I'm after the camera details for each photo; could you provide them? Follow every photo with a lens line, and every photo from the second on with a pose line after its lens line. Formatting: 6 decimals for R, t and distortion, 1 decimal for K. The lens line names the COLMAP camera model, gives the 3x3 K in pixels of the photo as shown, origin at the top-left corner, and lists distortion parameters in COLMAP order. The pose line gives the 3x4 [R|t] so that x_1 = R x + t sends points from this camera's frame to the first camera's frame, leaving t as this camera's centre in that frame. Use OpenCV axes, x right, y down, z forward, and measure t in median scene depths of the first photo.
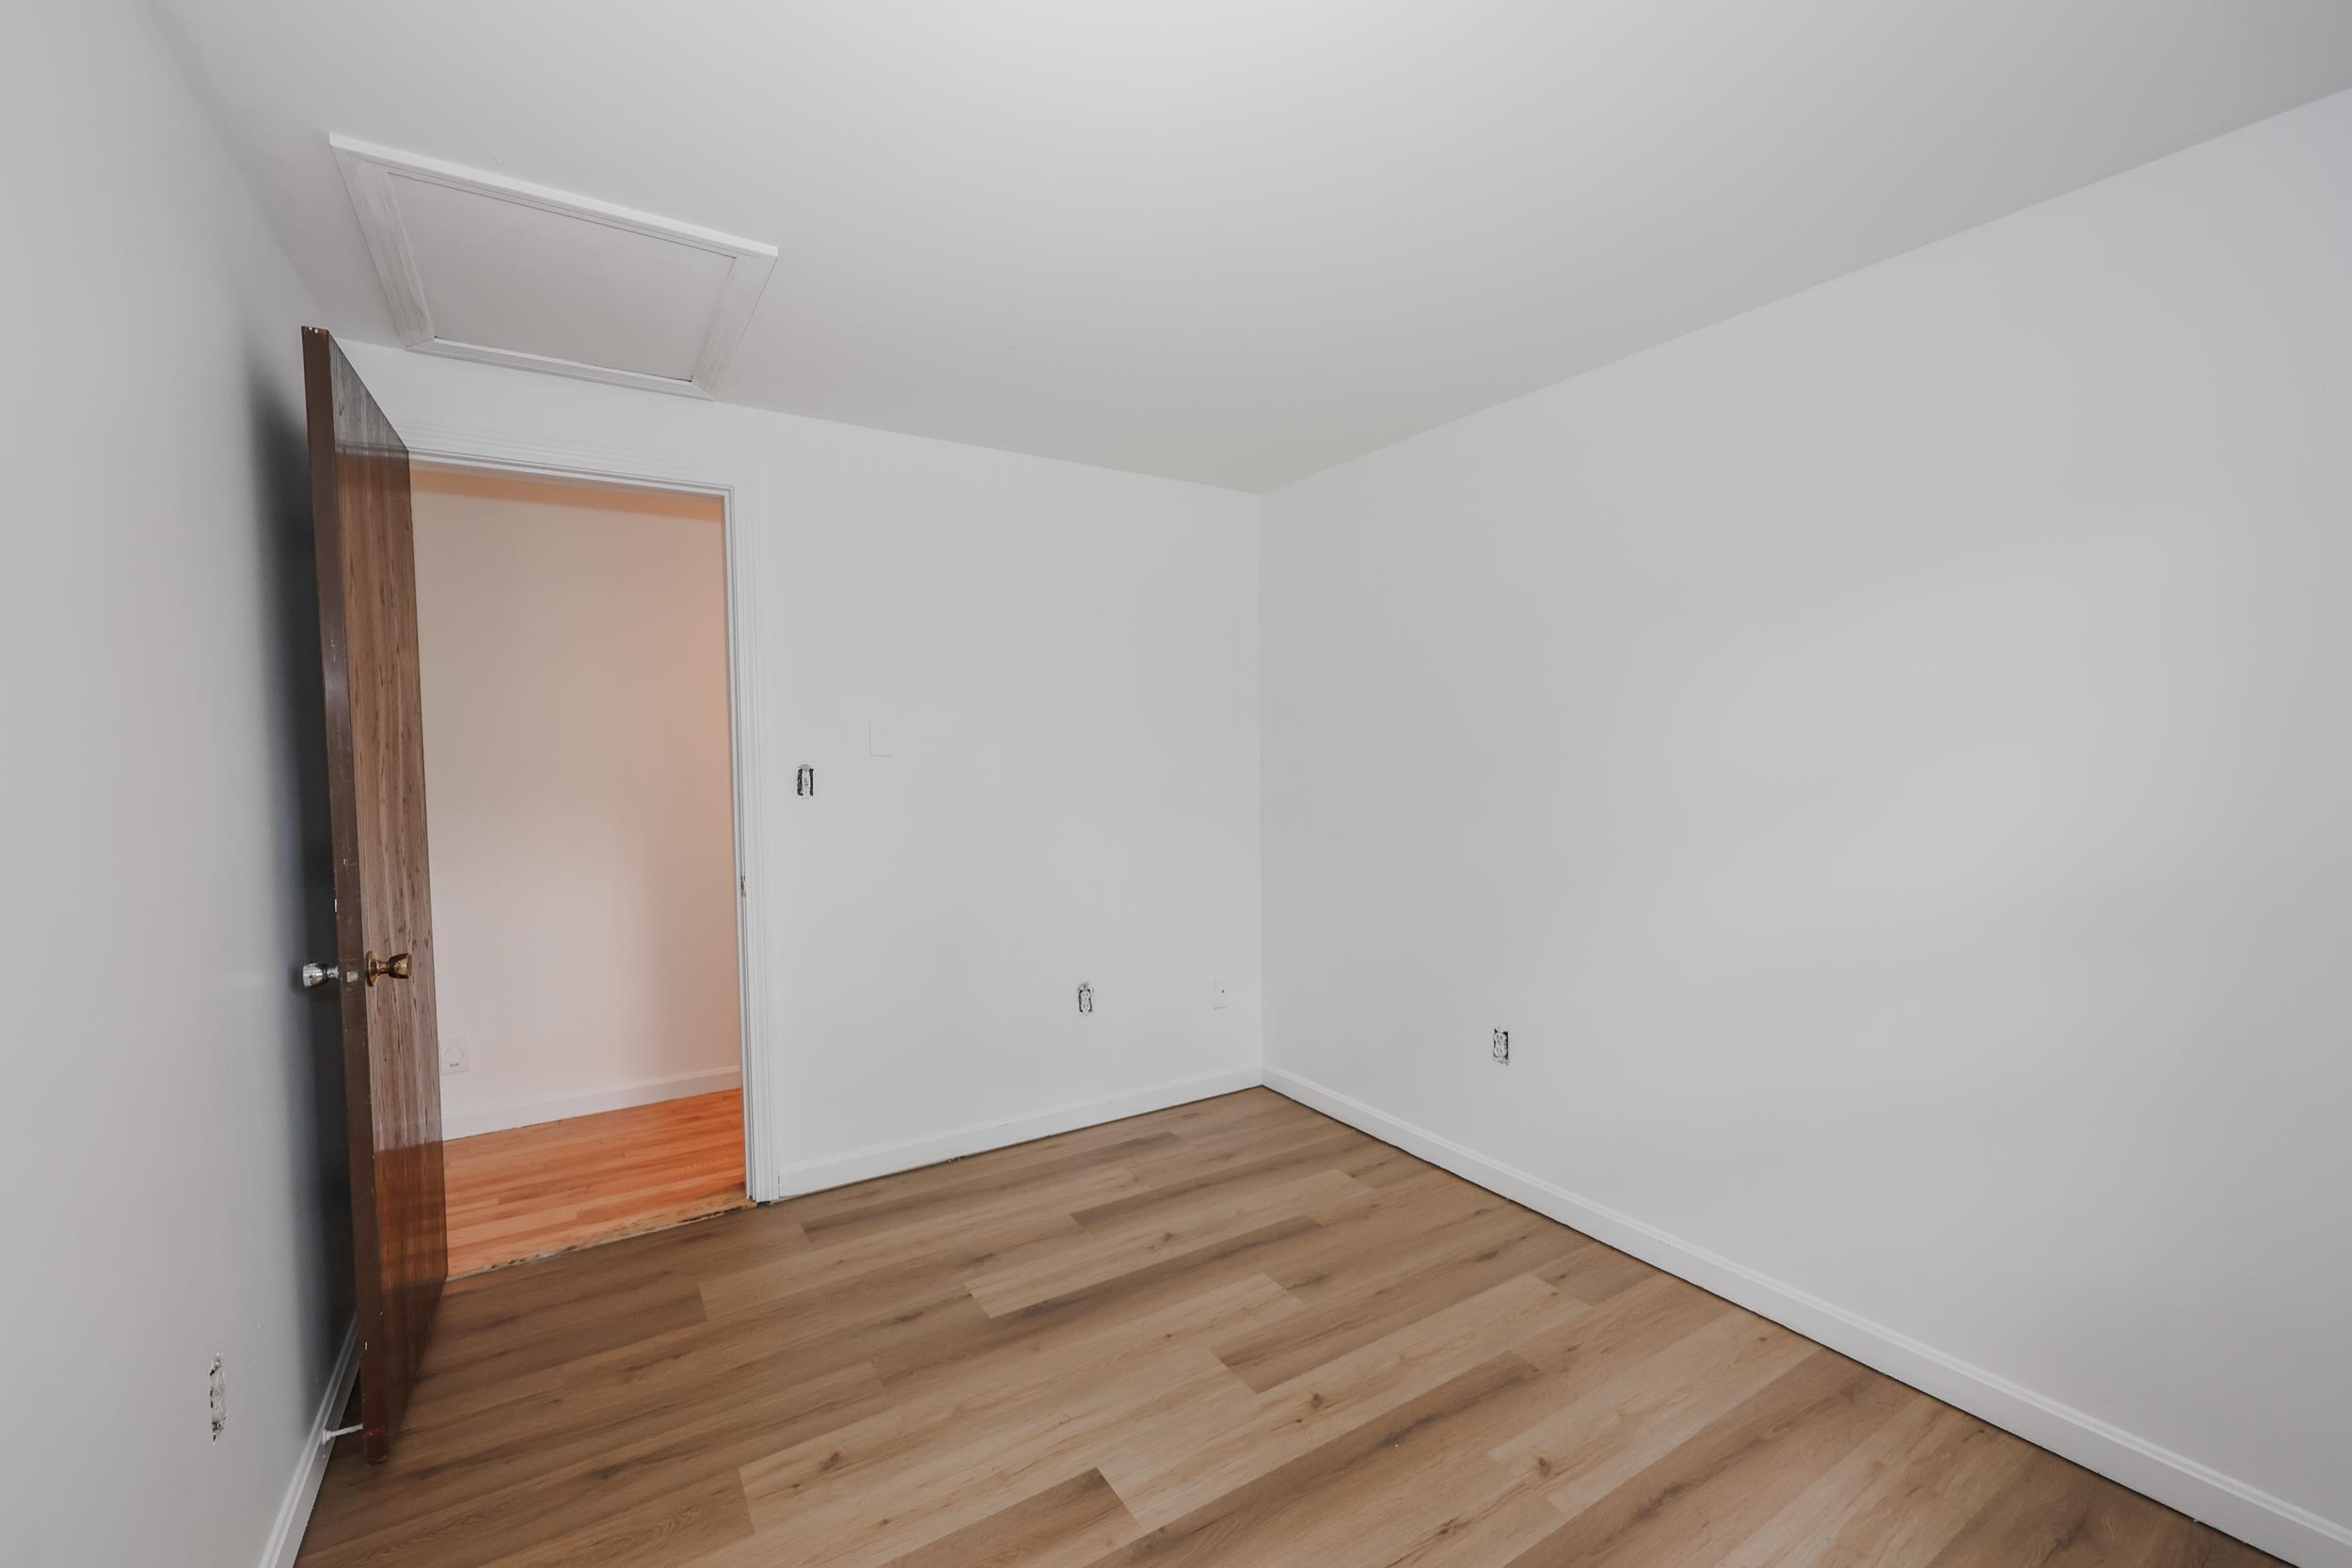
lens RADIAL K [[962.6, 0, 1177.0], [0, 962.6, 791.5], [0, 0, 1]] dist [0.001880, 0.000030]
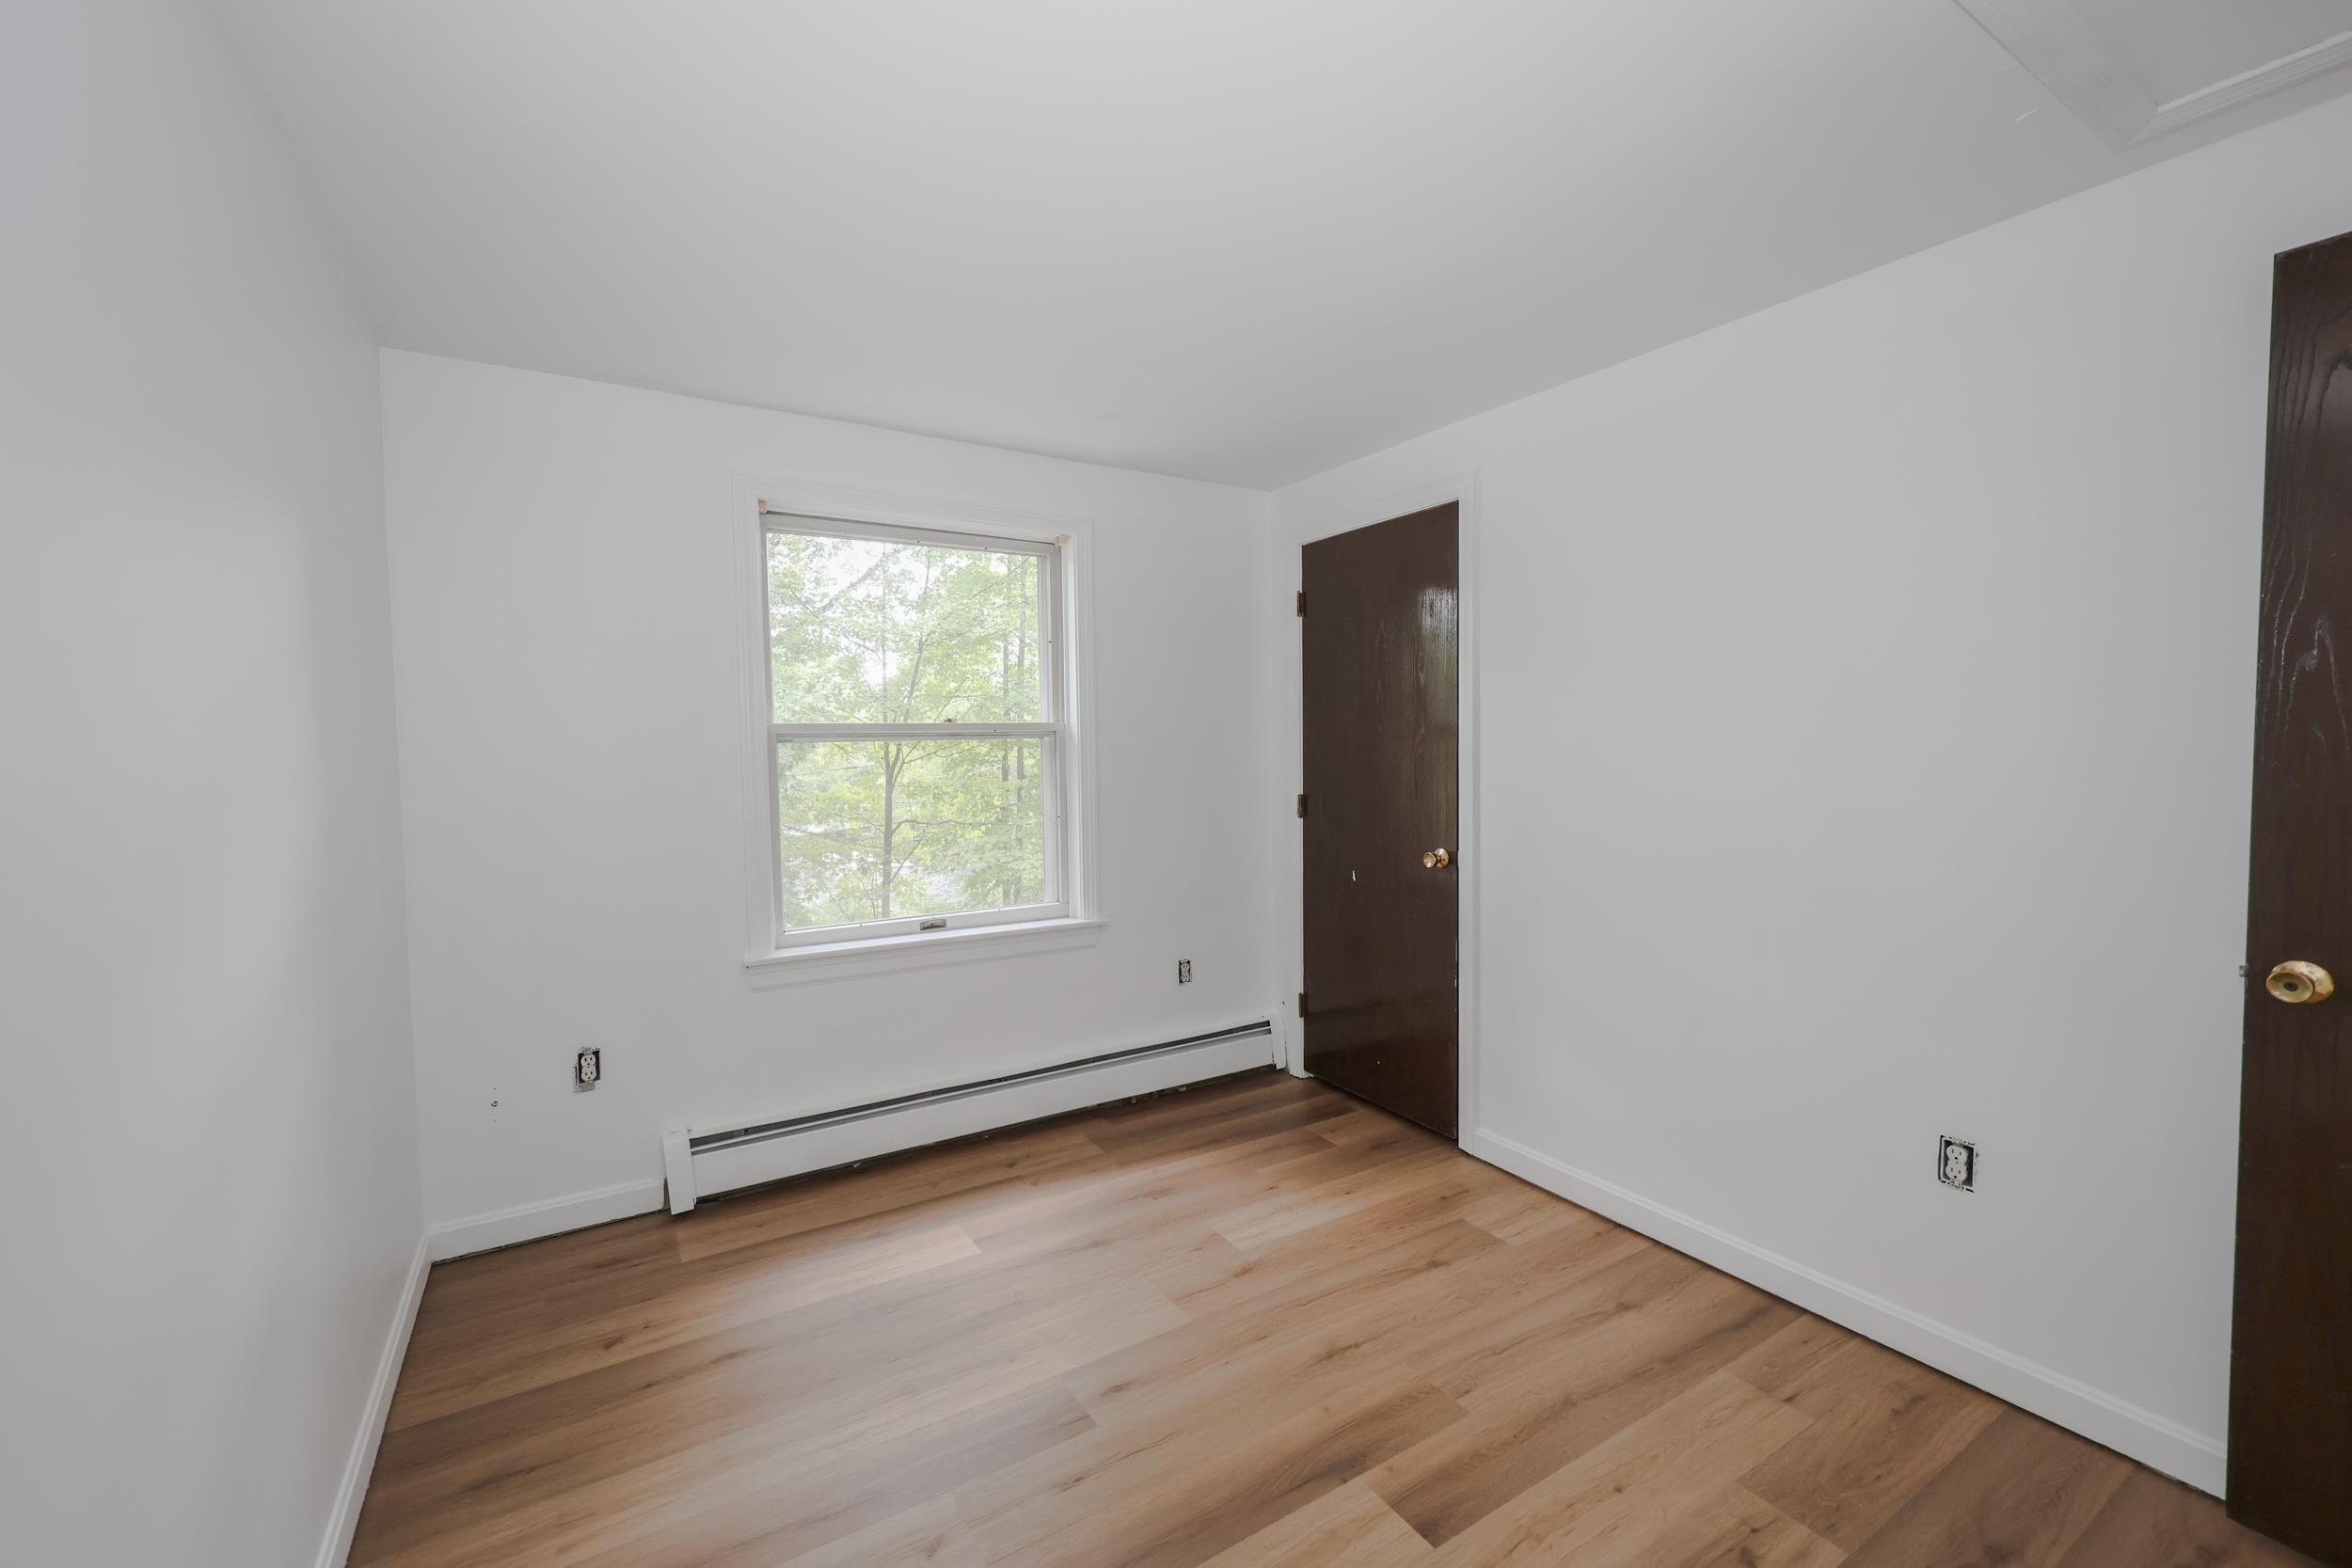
lens RADIAL K [[962.6, 0, 1177.0], [0, 962.6, 791.5], [0, 0, 1]] dist [0.001880, 0.000030]
pose [[-0.999752, 0.020785, 0.008055, 0.123098], [0.021485, 0.994780, 0.099755, -0.077651], [-0.005940, 0.099903, -0.994979, 1.701915]]
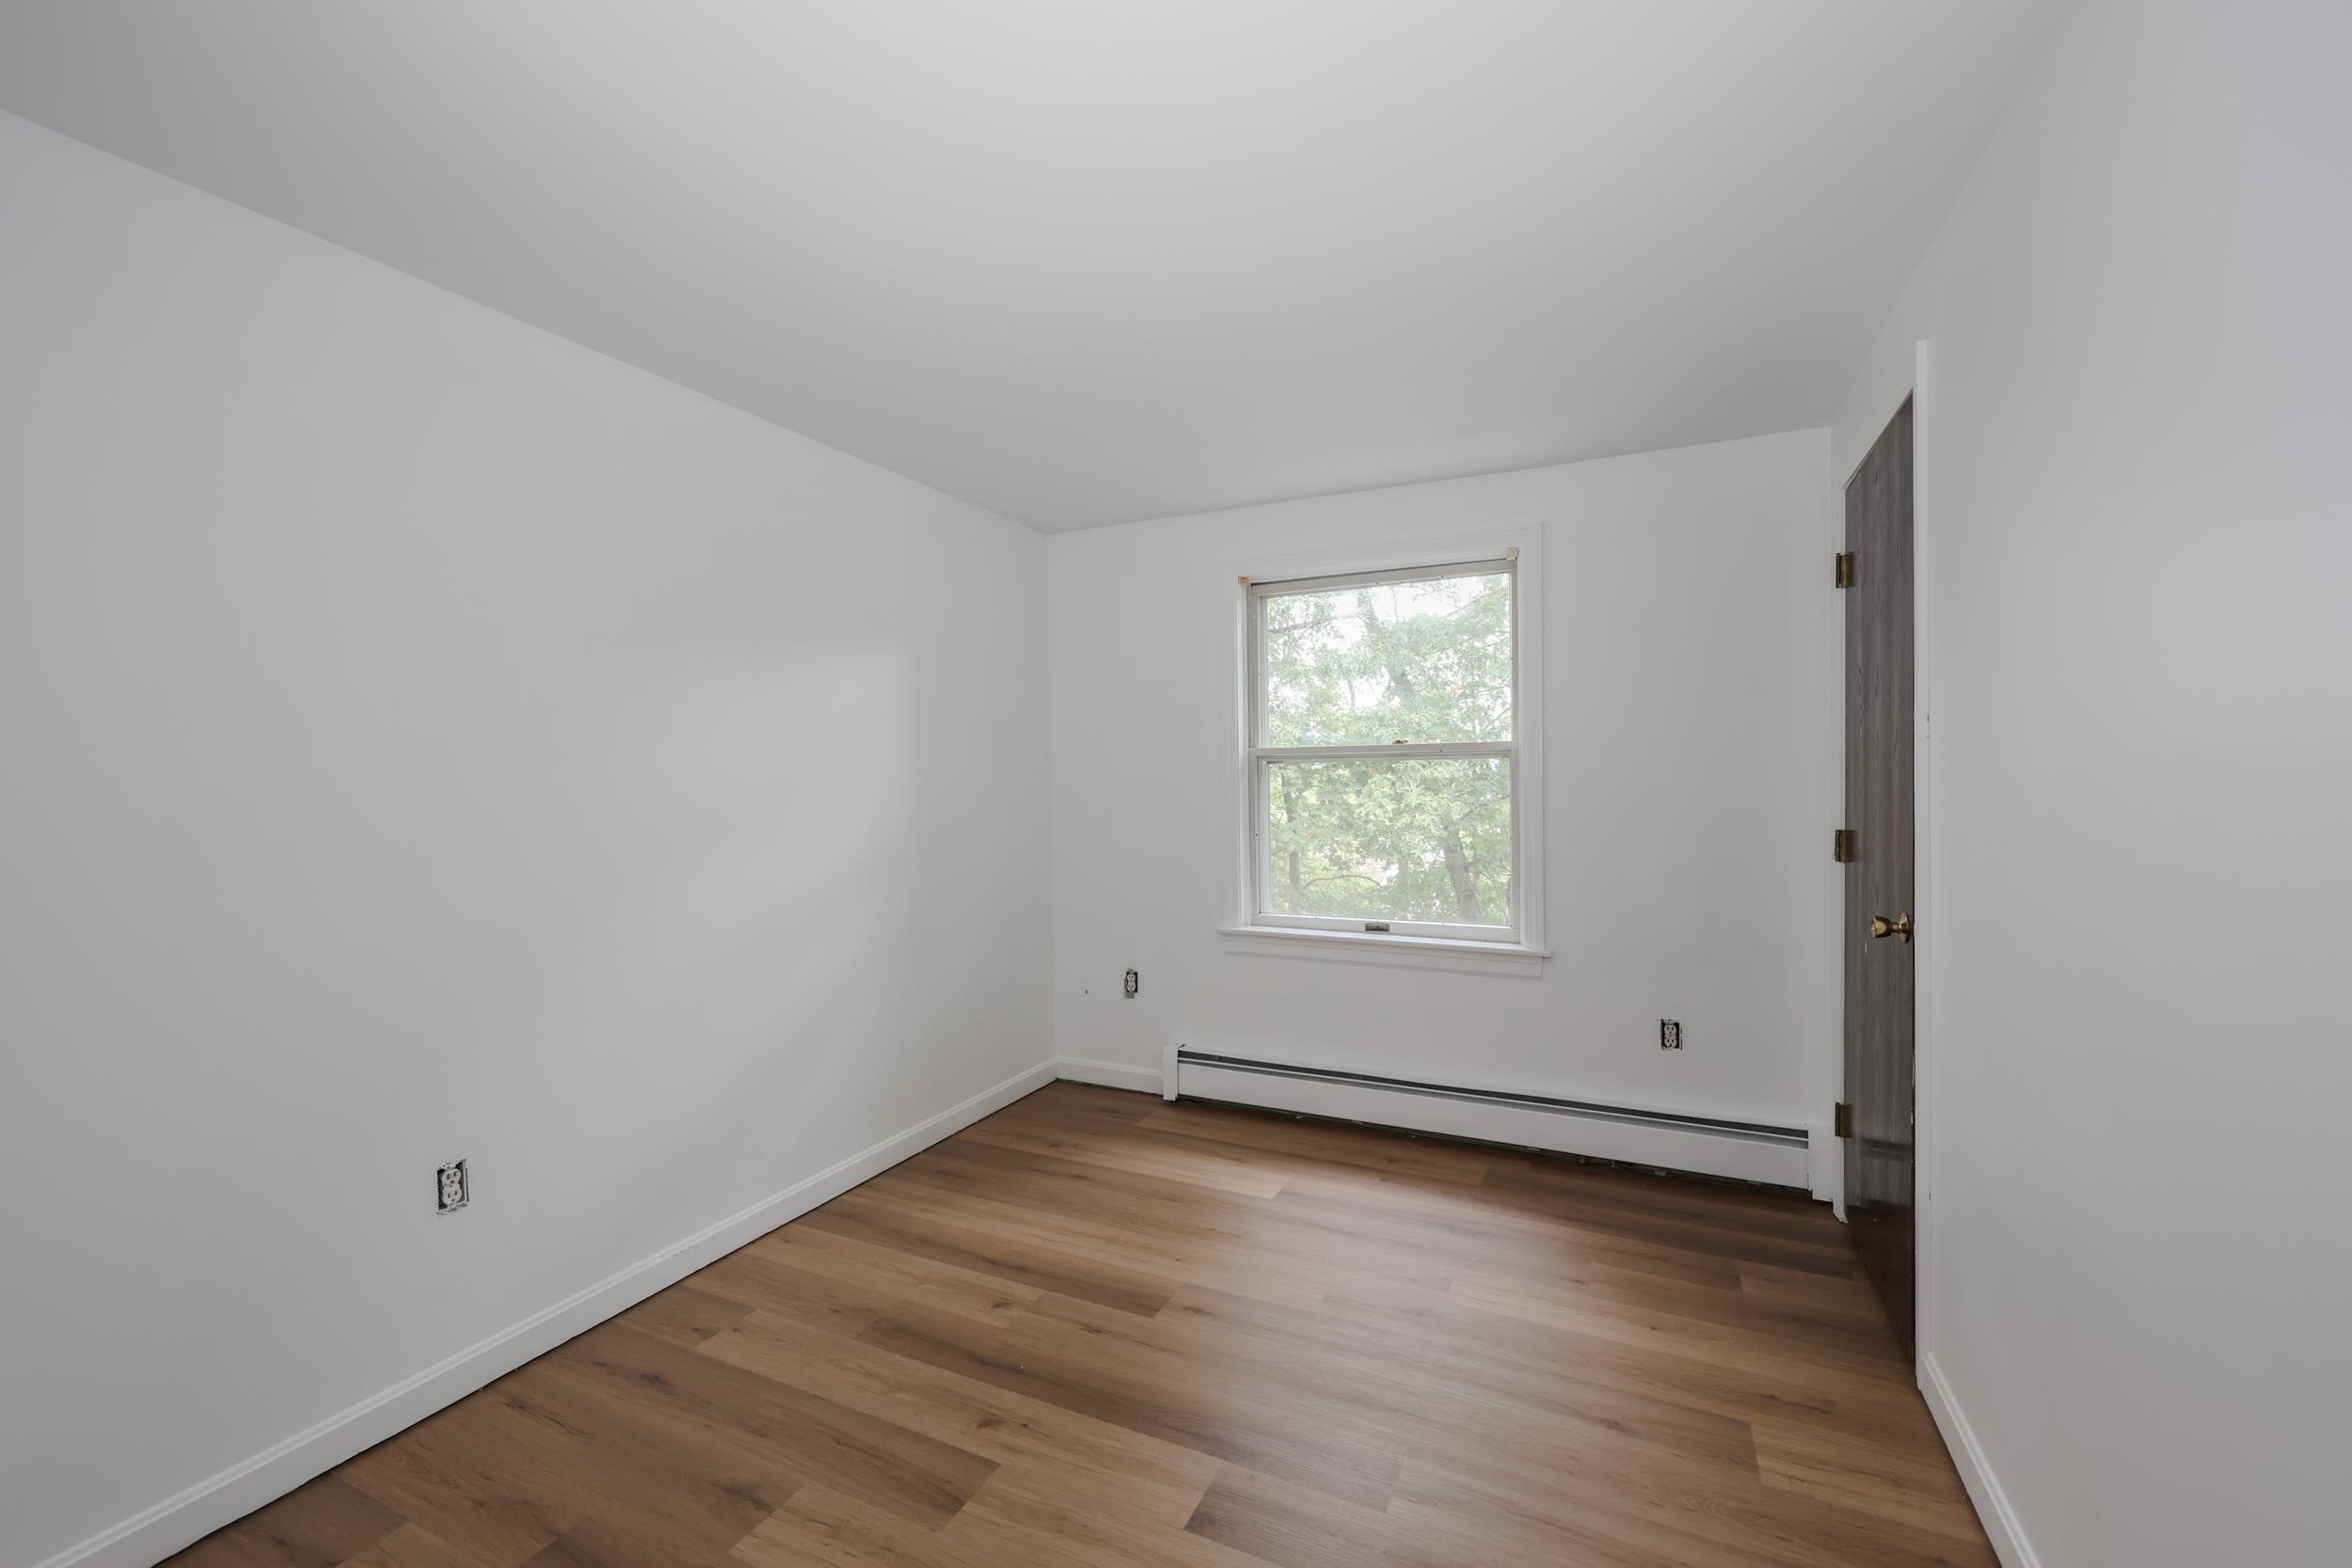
lens RADIAL K [[963.9, 0, 1163.7], [0, 963.9, 799.1], [0, 0, 1]] dist [0.001640, 0.000143]
pose [[-0.523506, -0.001362, 0.852021, -0.799557], [0.053605, 0.997965, 0.034532, -0.020577], [-0.850334, 0.063750, -0.522367, 1.360587]]
